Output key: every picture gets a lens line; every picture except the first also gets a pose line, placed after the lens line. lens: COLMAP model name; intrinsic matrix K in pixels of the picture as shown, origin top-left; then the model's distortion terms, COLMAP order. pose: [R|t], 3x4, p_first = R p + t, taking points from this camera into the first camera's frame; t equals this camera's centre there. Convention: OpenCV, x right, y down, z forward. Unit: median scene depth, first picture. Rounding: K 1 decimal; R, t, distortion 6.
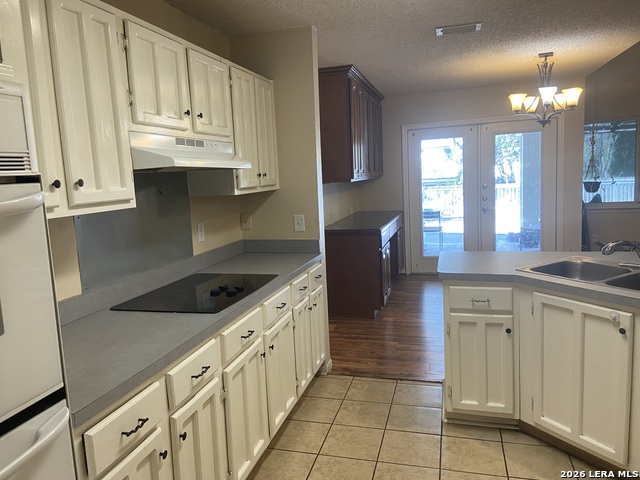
lens RADIAL K [[481.0, 0, 317.0], [0, 481.0, 237.0], [0, 0, 1]] dist [0.114662, -0.144747]
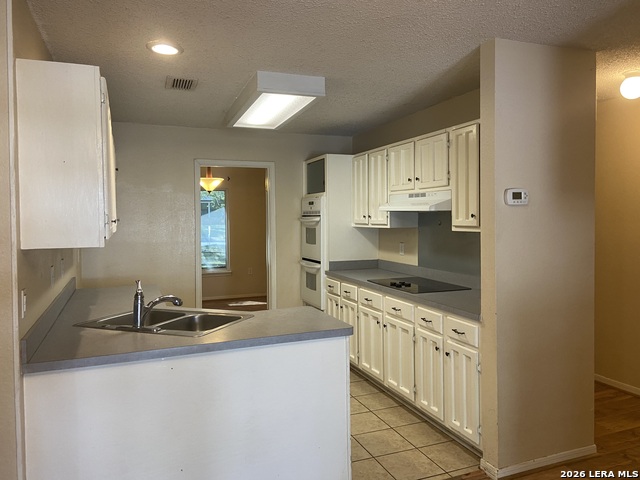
lens RADIAL K [[481.0, 0, 323.2], [0, 481.0, 234.4], [0, 0, 1]] dist [0.114662, -0.144747]
pose [[-0.790198, 0.077242, -0.607965, 0.736991], [-0.036344, 0.984373, 0.172302, -0.241280], [0.611774, 0.158249, -0.775042, 1.515798]]
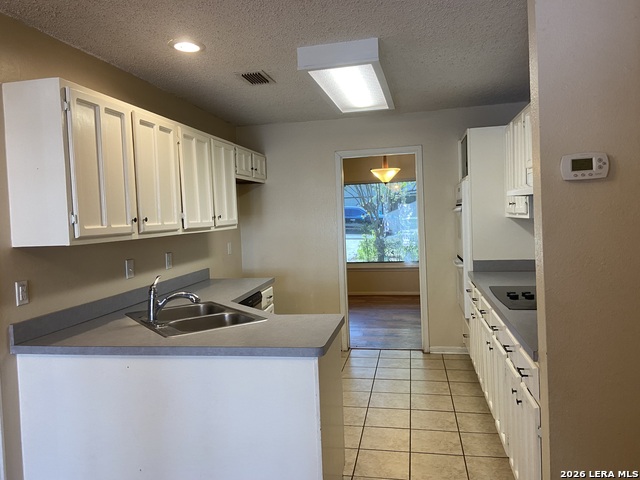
lens RADIAL K [[481.0, 0, 319.8], [0, 481.0, 236.2], [0, 0, 1]] dist [0.114662, -0.144747]
pose [[-0.993677, 0.091217, -0.065465, 0.279988], [0.077973, 0.980165, 0.182200, -0.216165], [0.080787, 0.175943, -0.981080, 1.549310]]
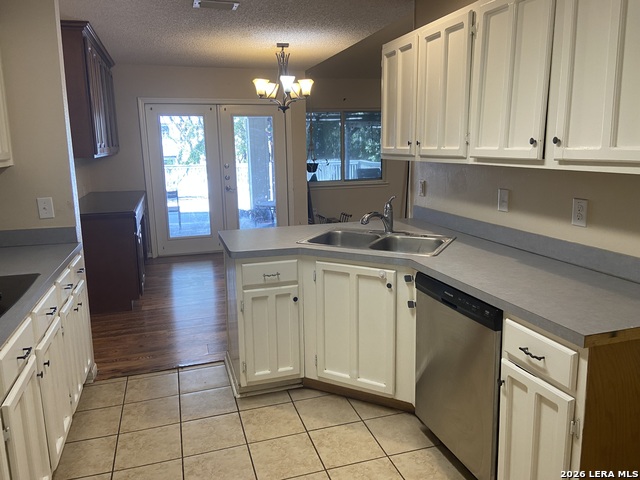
lens RADIAL K [[481.0, 0, 318.0], [0, 481.0, 233.2], [0, 0, 1]] dist [0.114662, -0.144747]
pose [[0.837259, -0.067298, 0.542649, -0.108967], [0.048596, 0.997628, 0.048745, -0.004068], [-0.544643, -0.014442, 0.838544, 0.056135]]
